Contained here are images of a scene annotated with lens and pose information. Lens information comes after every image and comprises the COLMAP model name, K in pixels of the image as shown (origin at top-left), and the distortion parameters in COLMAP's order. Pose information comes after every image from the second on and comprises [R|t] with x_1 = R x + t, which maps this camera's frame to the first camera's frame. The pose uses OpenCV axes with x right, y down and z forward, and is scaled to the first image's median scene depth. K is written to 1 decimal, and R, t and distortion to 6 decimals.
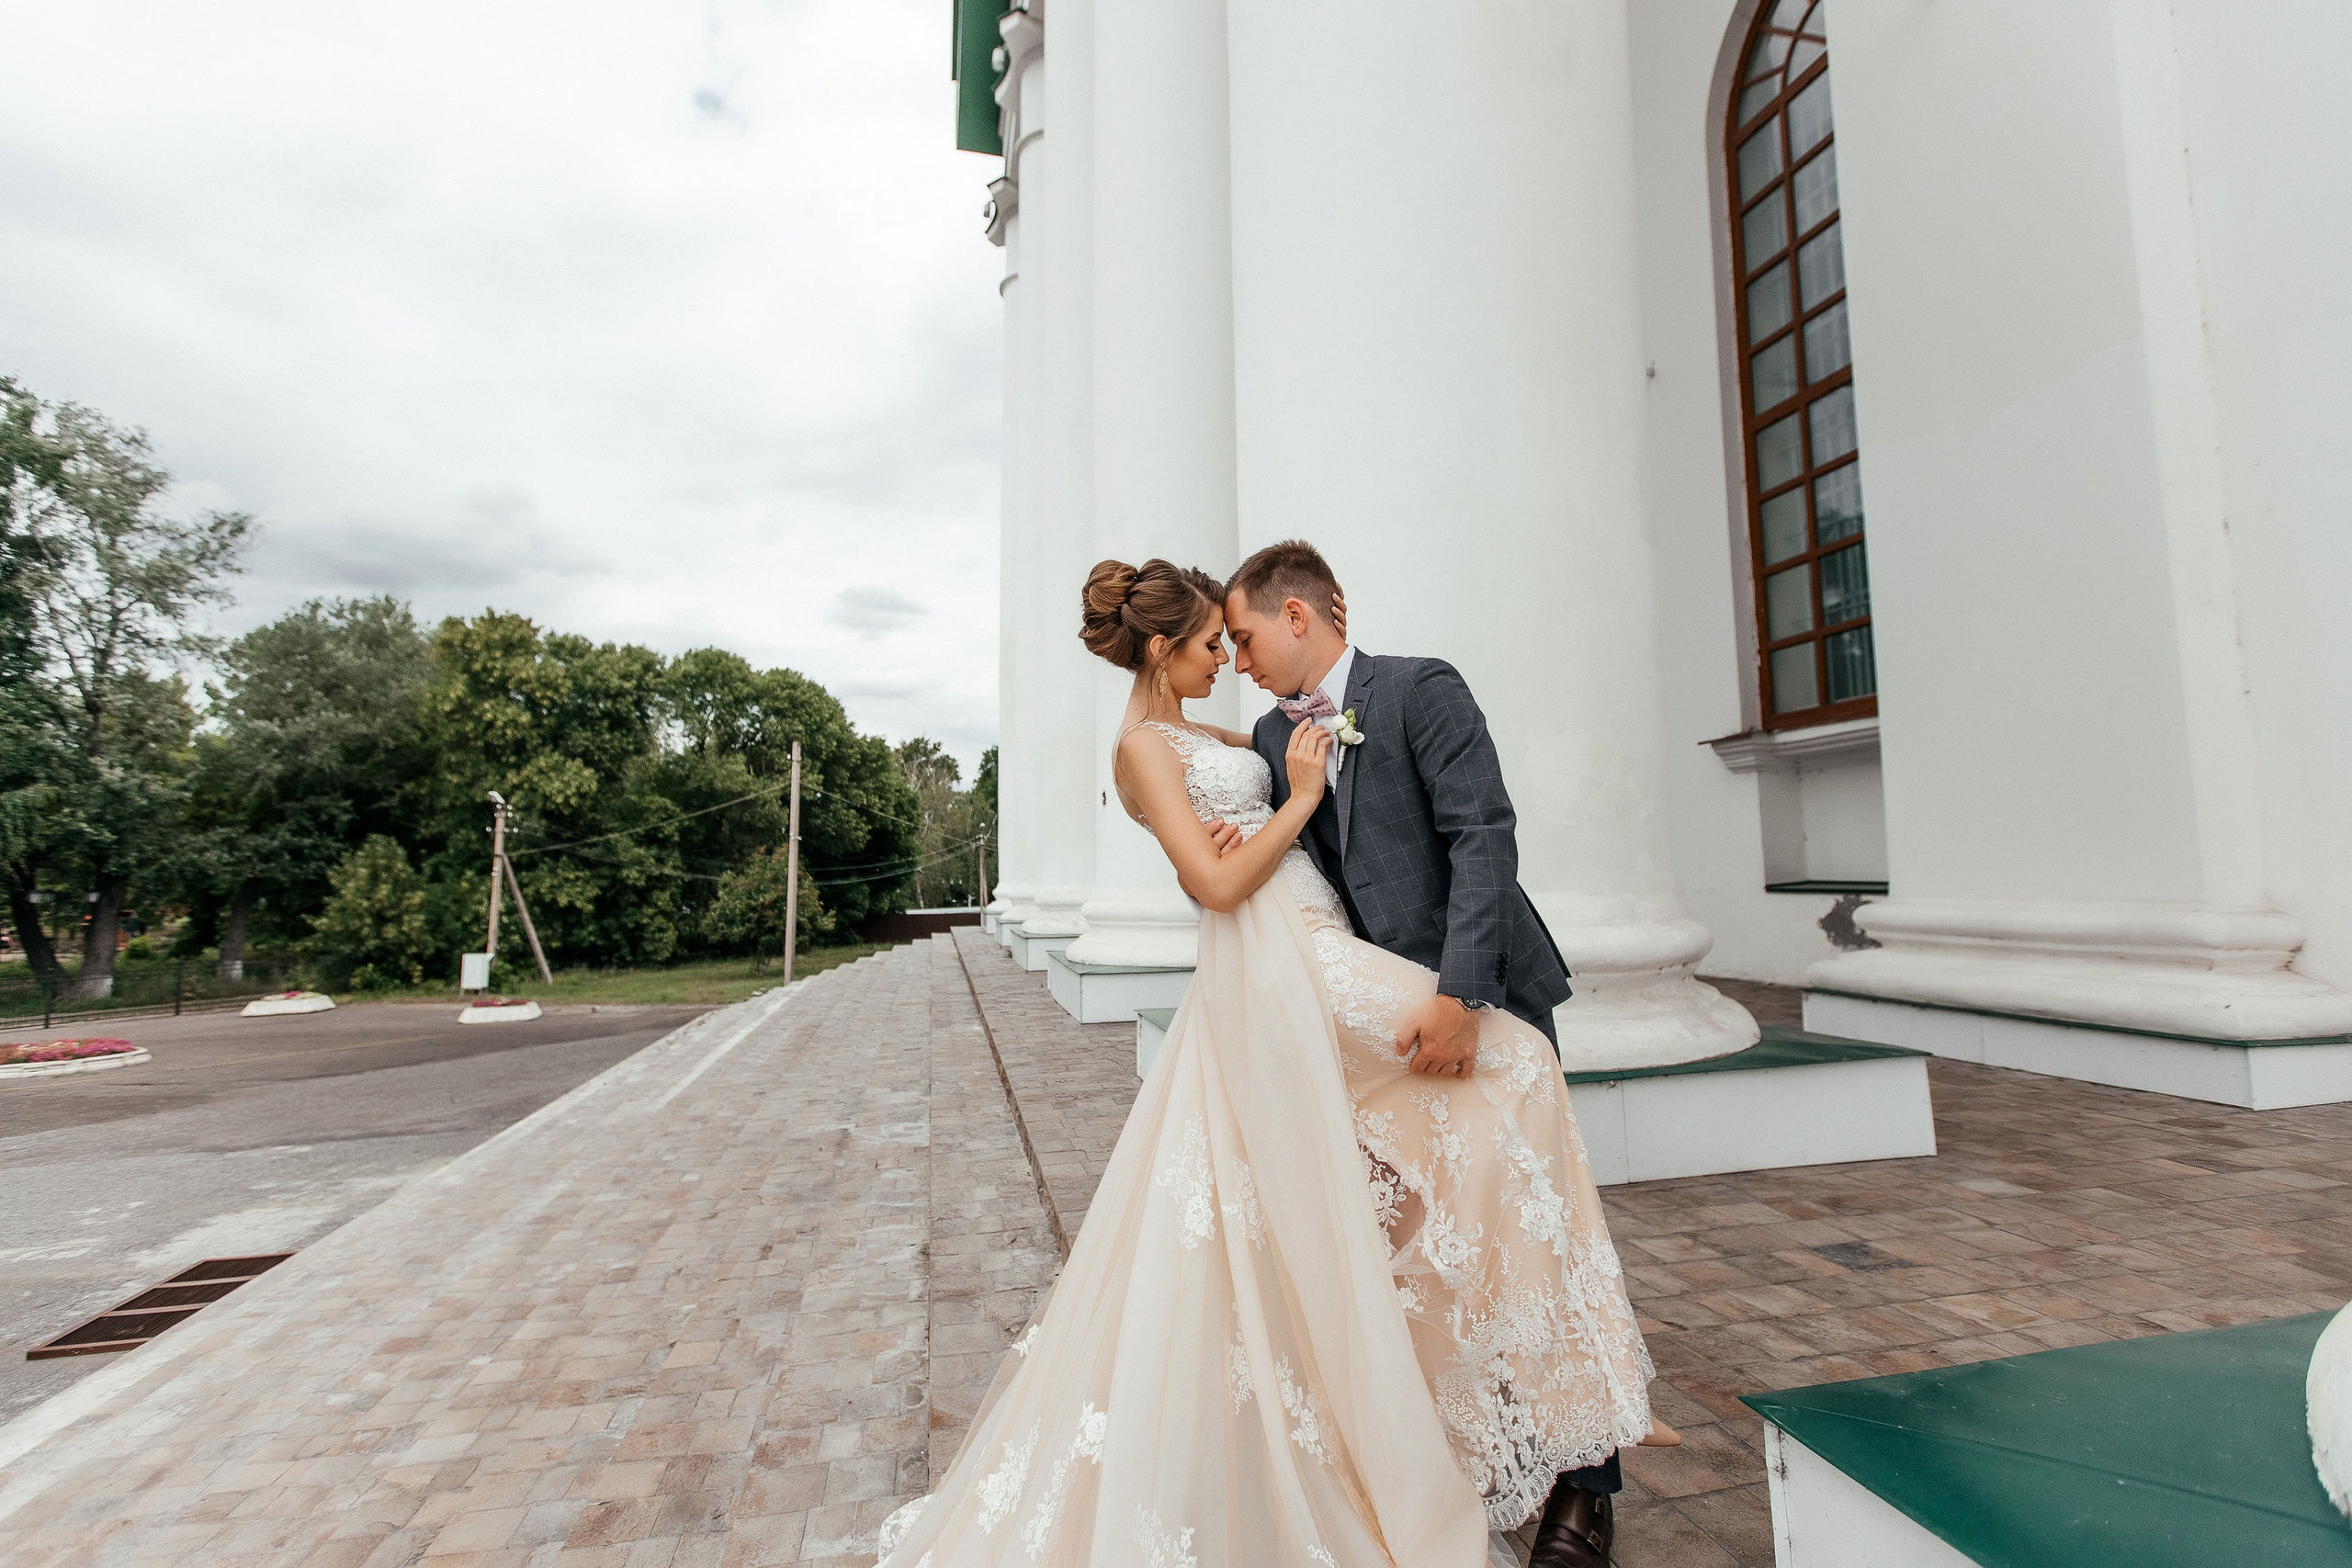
lens RADIAL K [[1070.4, 0, 1176.0], [0, 1070.4, 784.0], [0, 0, 1]] dist [0.009958, -0.003750]
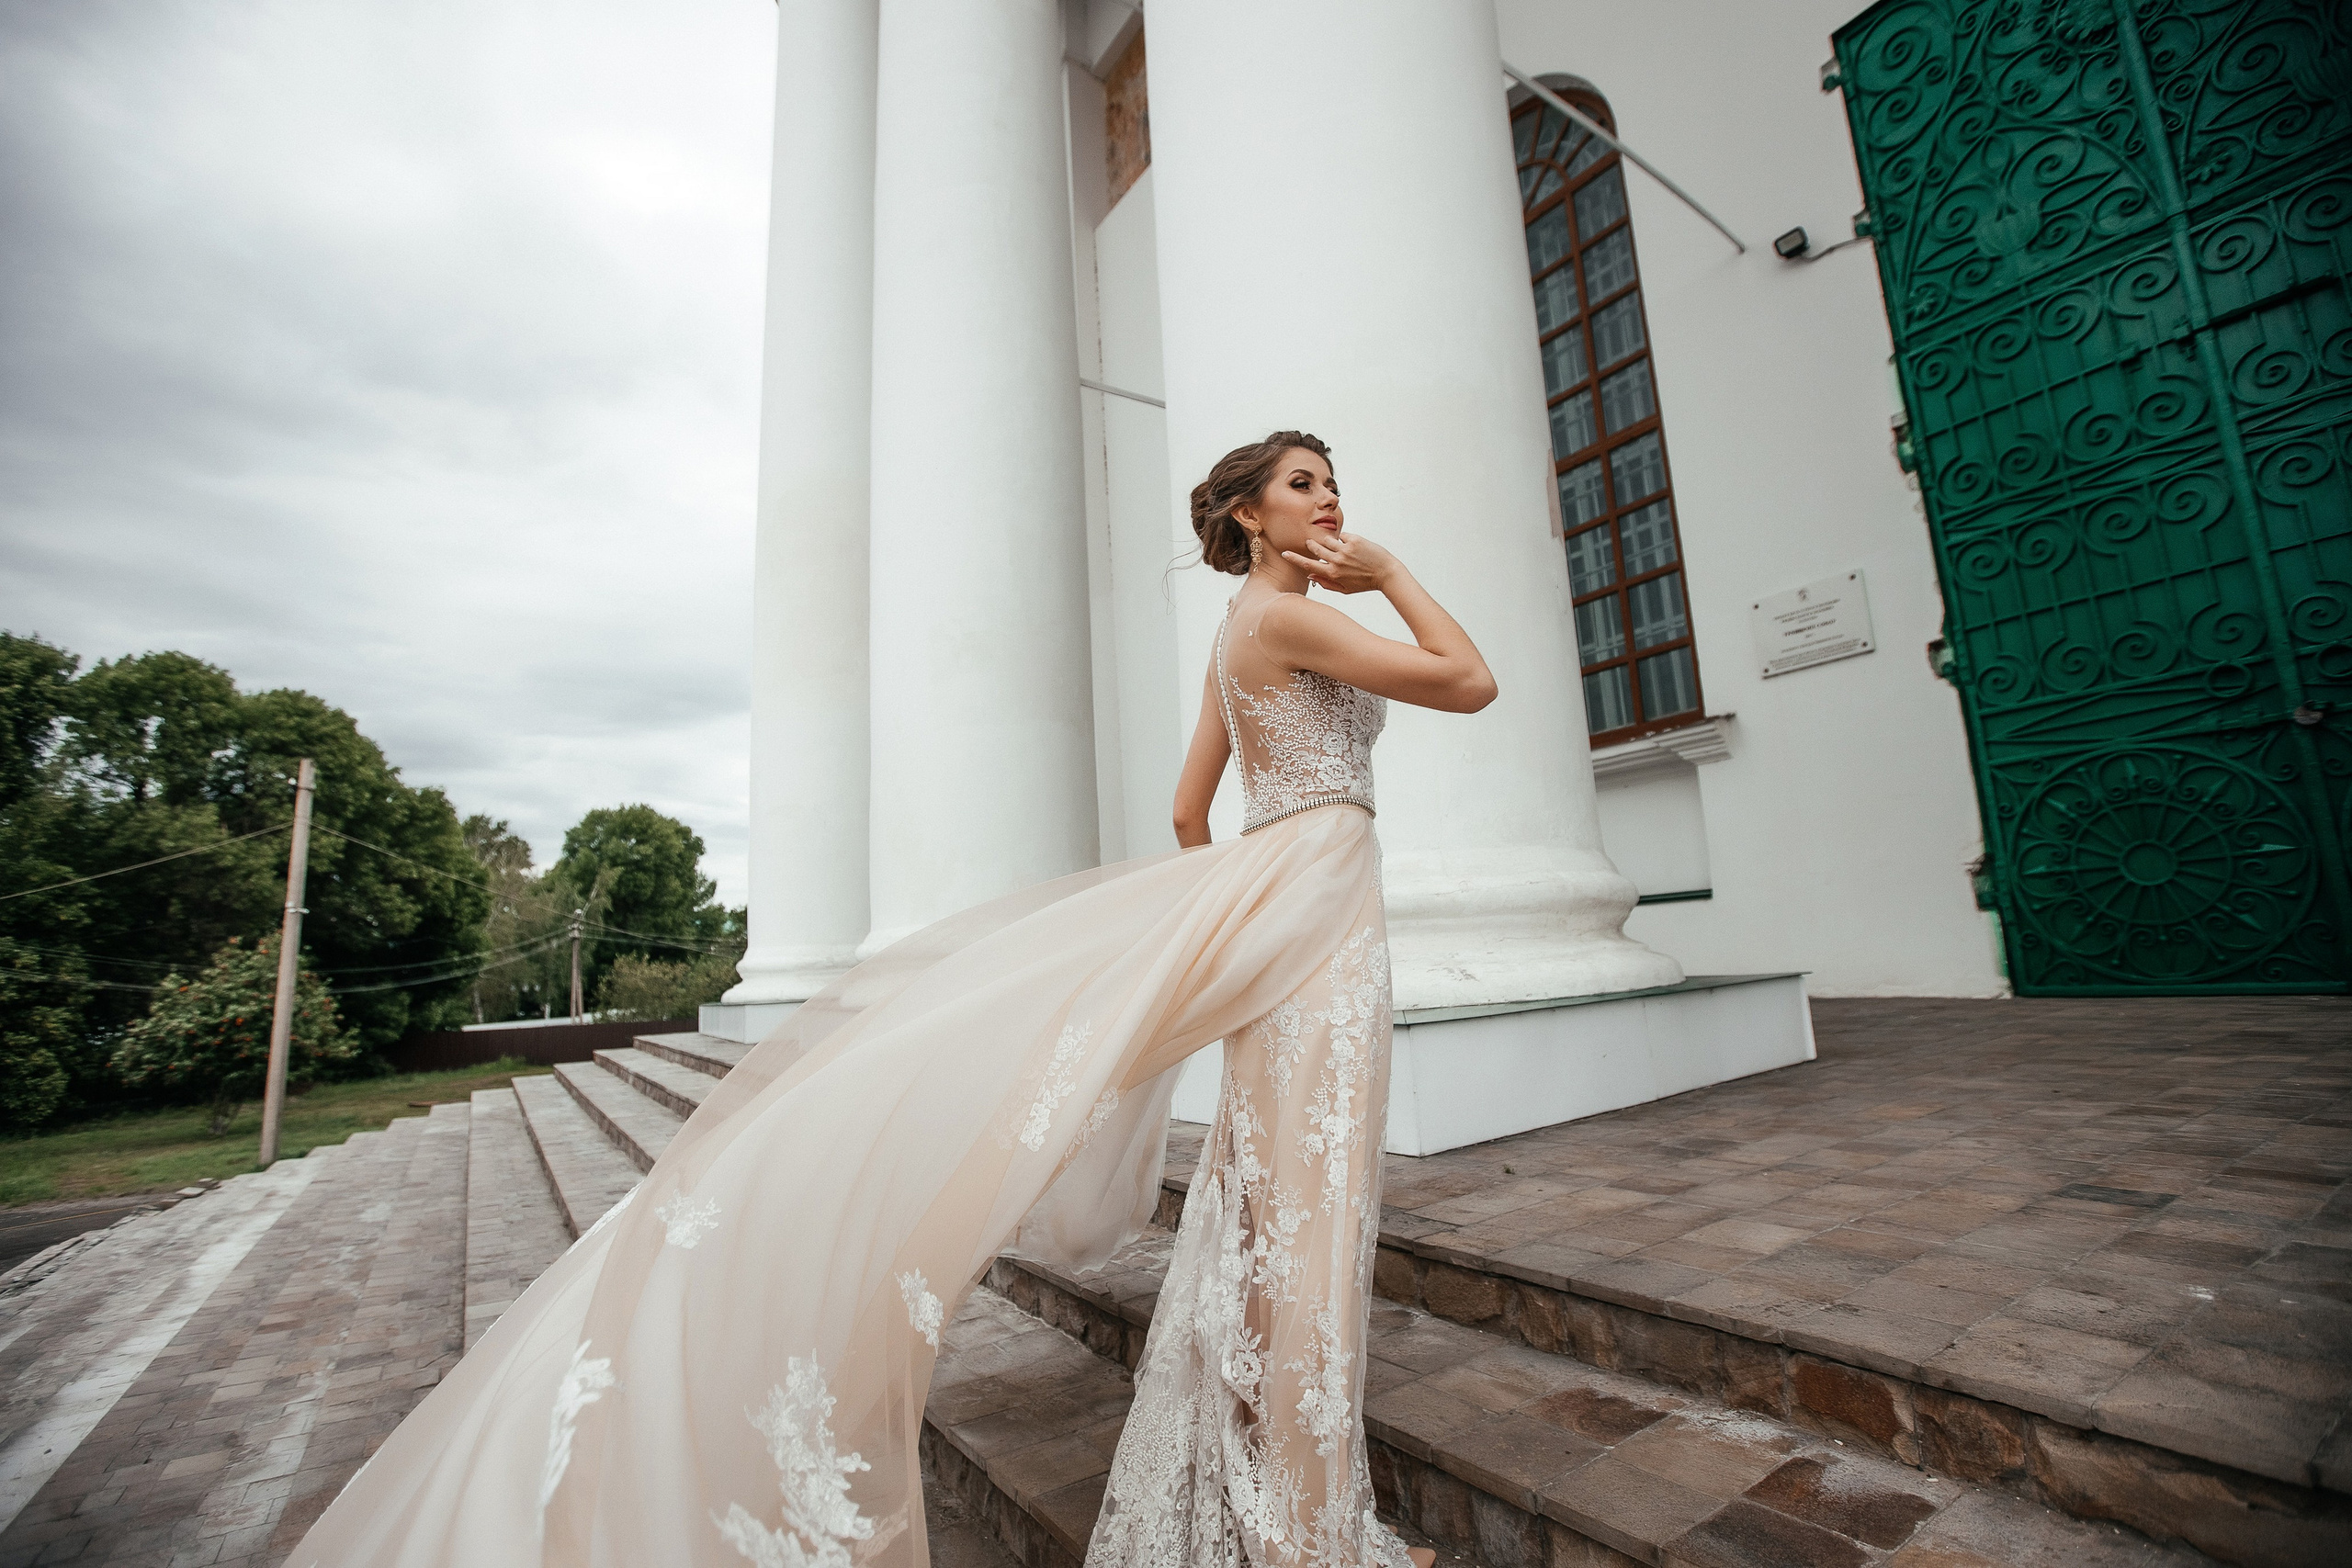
lens RADIAL K [[1070.7, 0, 1158.6], [0, 1070.7, 774.4], [0, 0, 1]] dist [-0.017009, 0.000545]
pose [[0.942787, 0.017713, 0.332925, -0.057551], [0.013720, 0.995680, -0.091827, 0.023531], [-0.333113, 0.091141, 0.938471, 0.159816]]
